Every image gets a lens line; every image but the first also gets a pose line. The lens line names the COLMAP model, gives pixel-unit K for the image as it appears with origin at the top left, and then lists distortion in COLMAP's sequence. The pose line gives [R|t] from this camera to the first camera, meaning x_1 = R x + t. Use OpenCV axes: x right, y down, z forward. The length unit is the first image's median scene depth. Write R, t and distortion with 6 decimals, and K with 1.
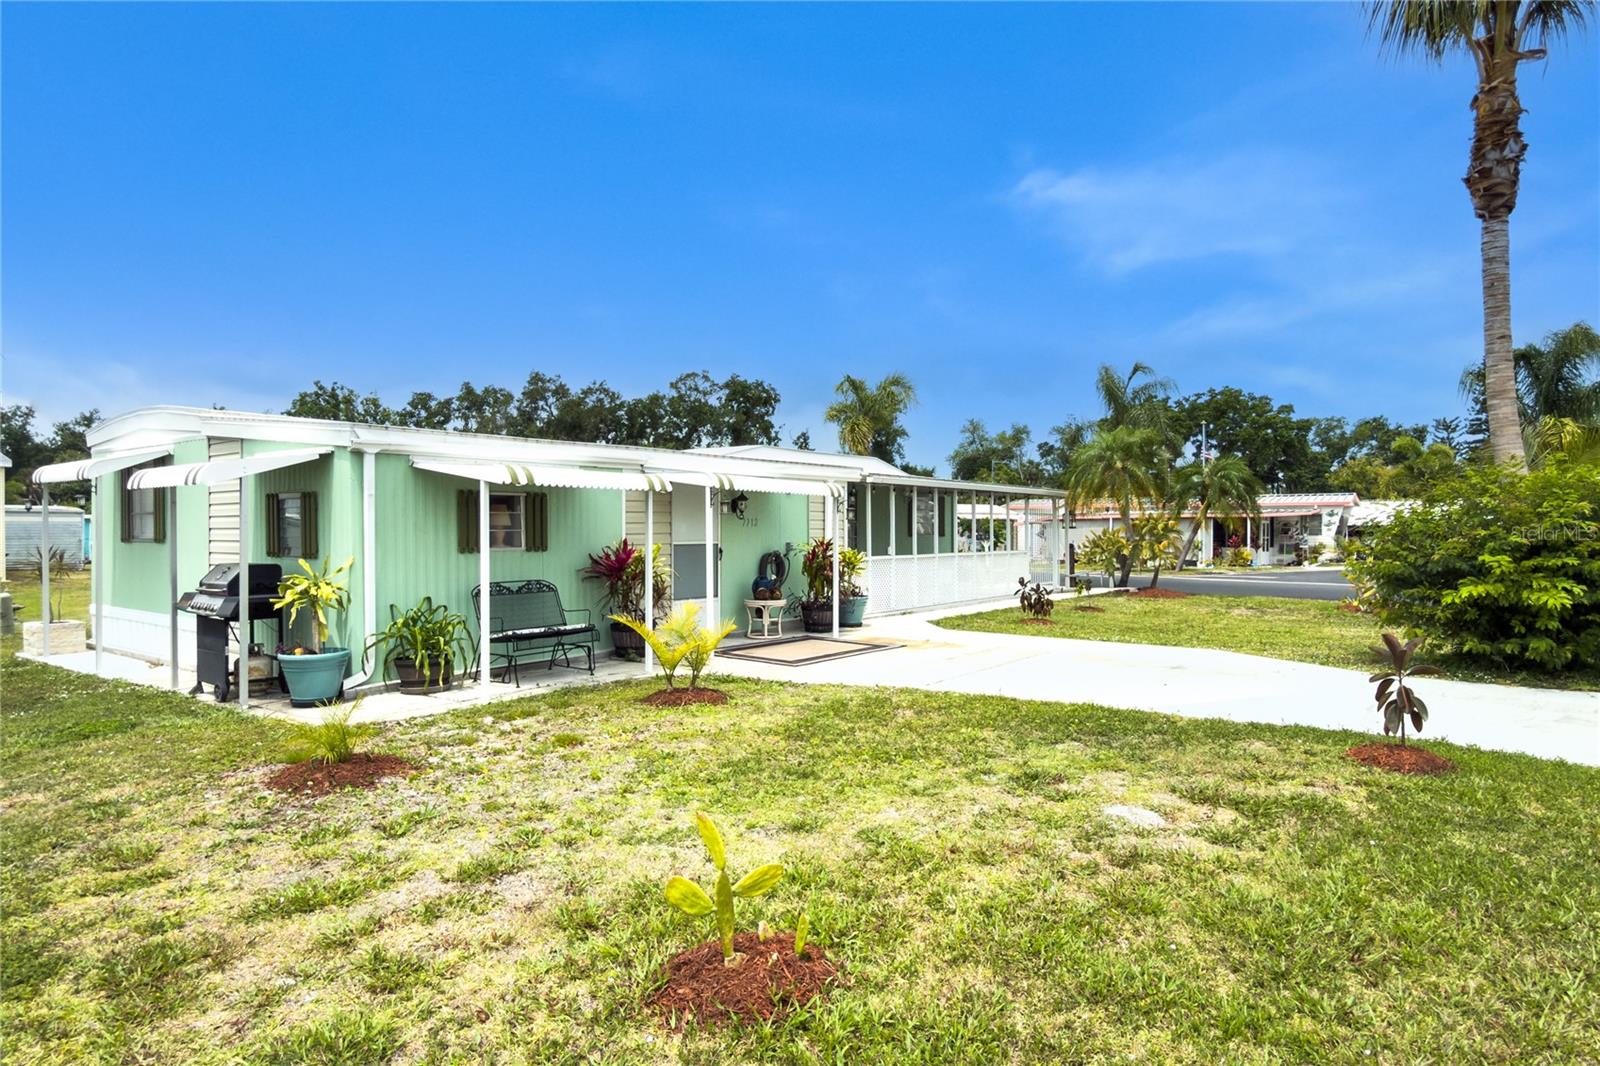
lens RADIAL K [[946.2, 0, 800.0], [0, 946.2, 533.0], [0, 0, 1]] dist [-0.000823, 0.000334]
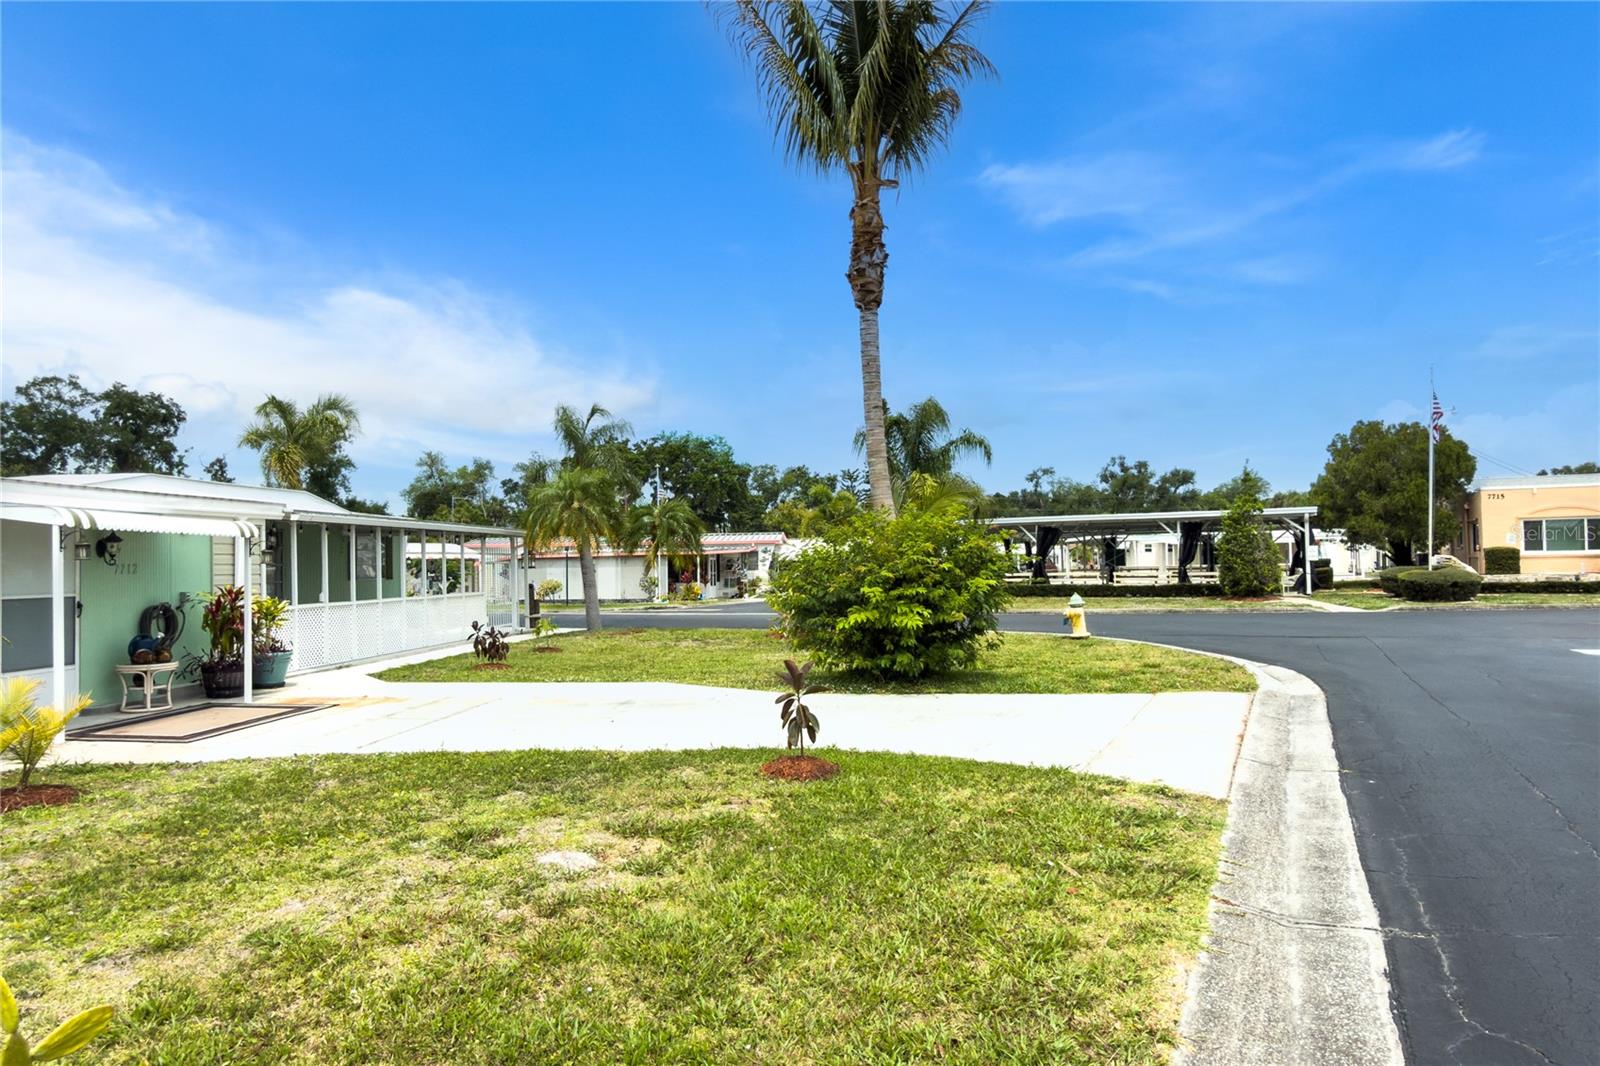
lens RADIAL K [[962.8, 0, 800.0], [0, 962.8, 533.0], [0, 0, 1]] dist [-0.000084, 0.000922]
pose [[0.855297, 0.002930, 0.518130, 0.016869], [0.017749, 0.999232, -0.034948, -0.003388], [-0.517835, 0.039087, 0.854587, -0.005355]]
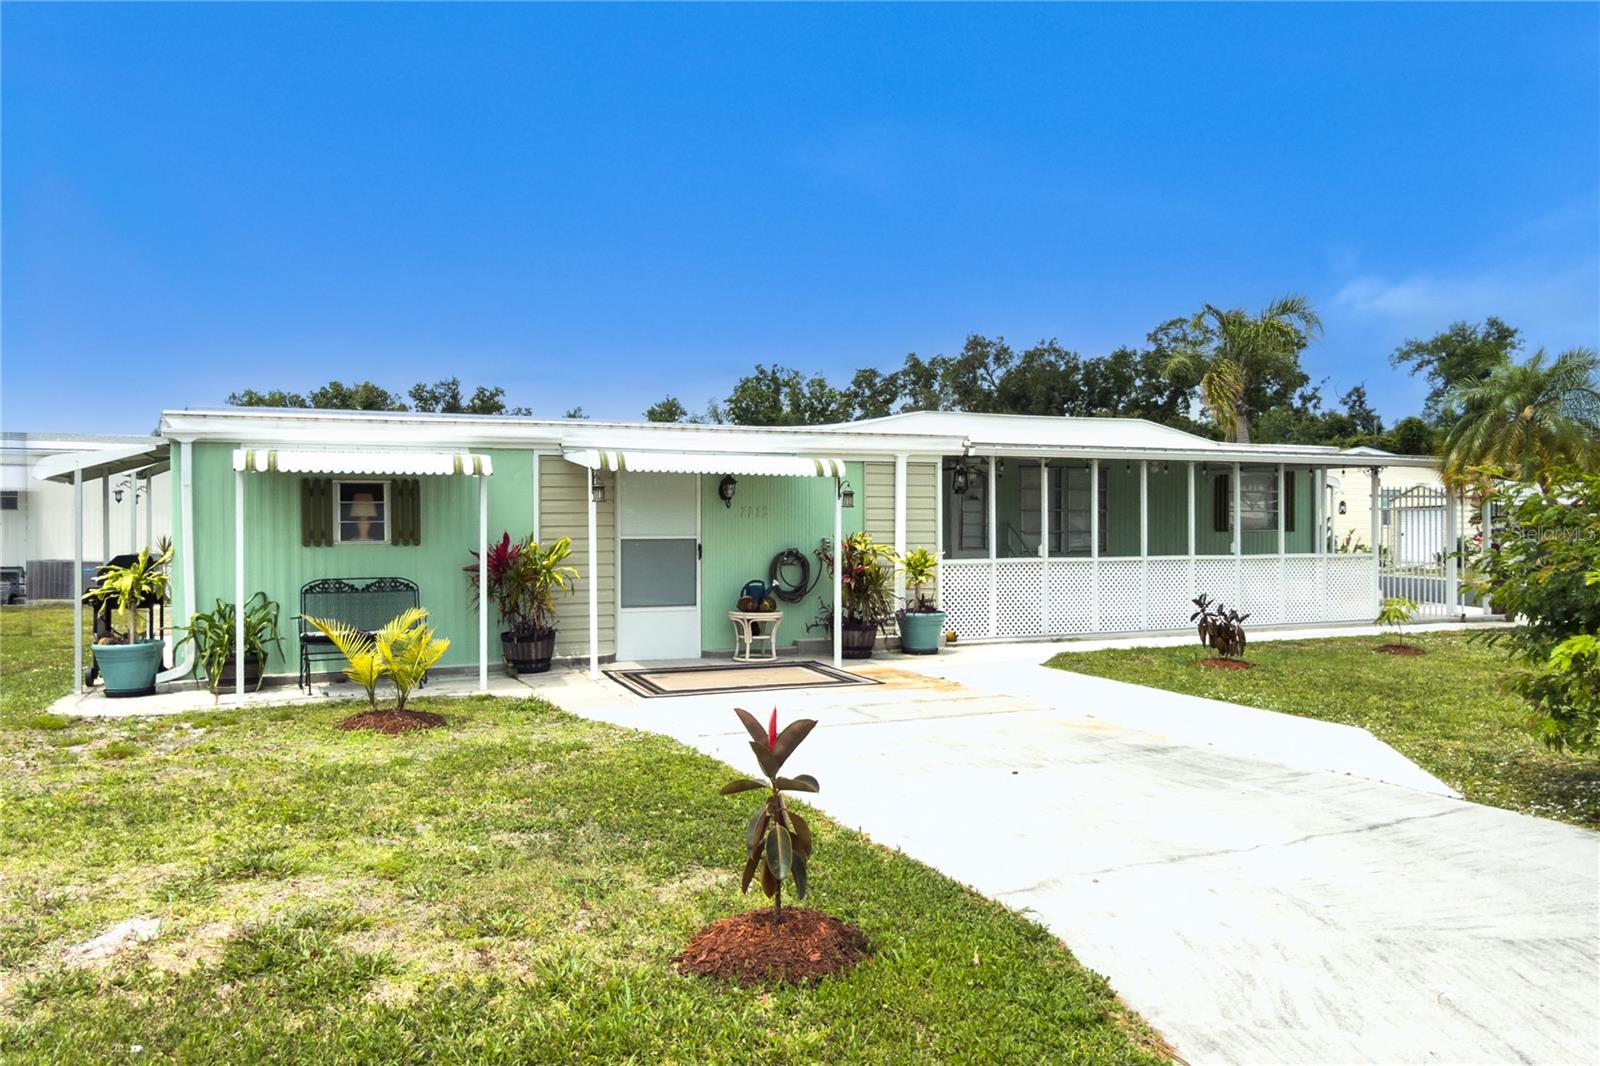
lens RADIAL K [[1138.6, 0, 800.0], [0, 1138.6, 533.0], [0, 0, 1]] dist [0.001286, 0.000297]
pose [[0.858421, 0.003503, -0.512934, 0.577091], [-0.000699, 0.999984, 0.005659, 0.001171], [0.512945, -0.004500, 0.858410, 0.265217]]
